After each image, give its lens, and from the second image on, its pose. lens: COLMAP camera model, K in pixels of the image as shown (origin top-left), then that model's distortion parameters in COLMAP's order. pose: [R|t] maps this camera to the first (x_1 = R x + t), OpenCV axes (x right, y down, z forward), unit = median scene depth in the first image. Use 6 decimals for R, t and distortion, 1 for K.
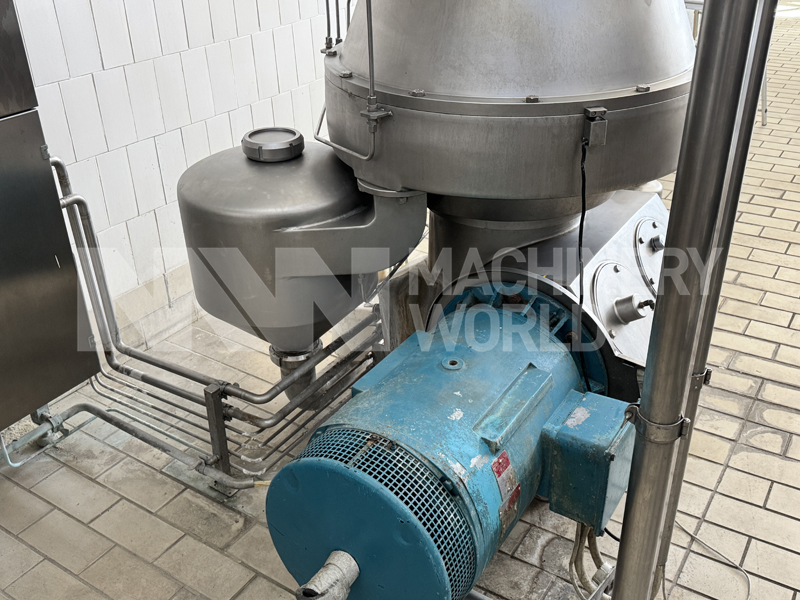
lens RADIAL K [[792.6, 0, 401.2], [0, 792.6, 303.4], [0, 0, 1]] dist [0.171751, -0.348322]
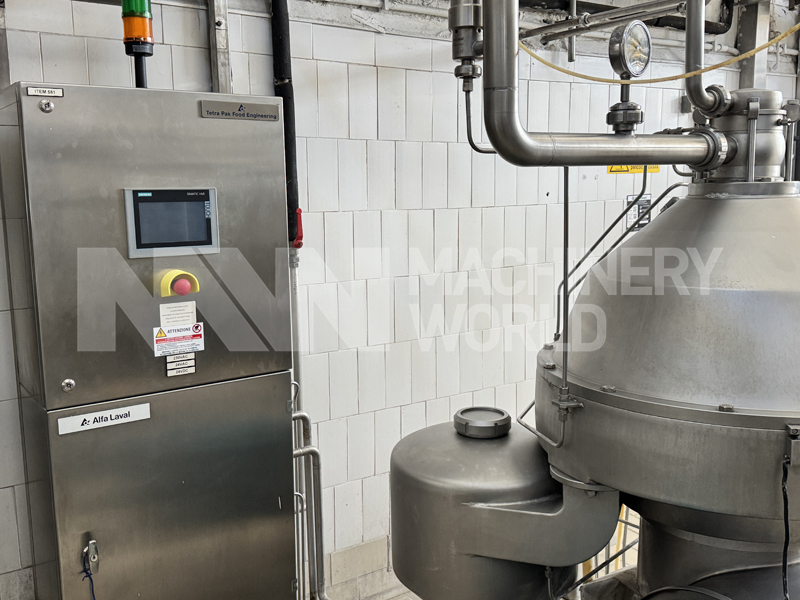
lens RADIAL K [[792.6, 0, 401.2], [0, 792.6, 303.4], [0, 0, 1]] dist [0.171751, -0.348322]
pose [[0.924421, 0.064906, -0.375810, 0.129861], [-0.191440, 0.931239, -0.310071, 0.003109], [0.329843, 0.358581, 0.873283, -0.017224]]
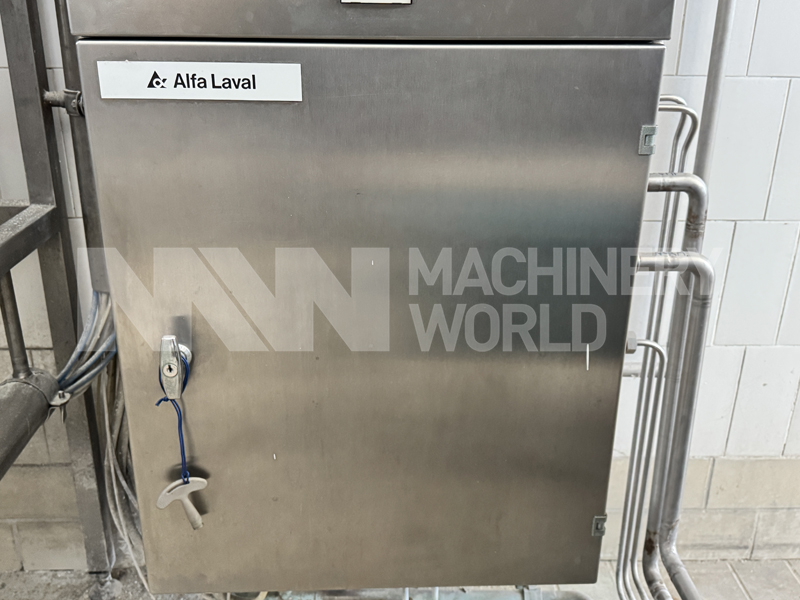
lens RADIAL K [[792.6, 0, 401.2], [0, 792.6, 303.4], [0, 0, 1]] dist [0.171751, -0.348322]
pose [[0.575134, 0.326980, -0.749870, -0.120452], [-0.419924, 0.904666, 0.072407, -0.066016], [0.702058, 0.273244, 0.657611, 0.557725]]
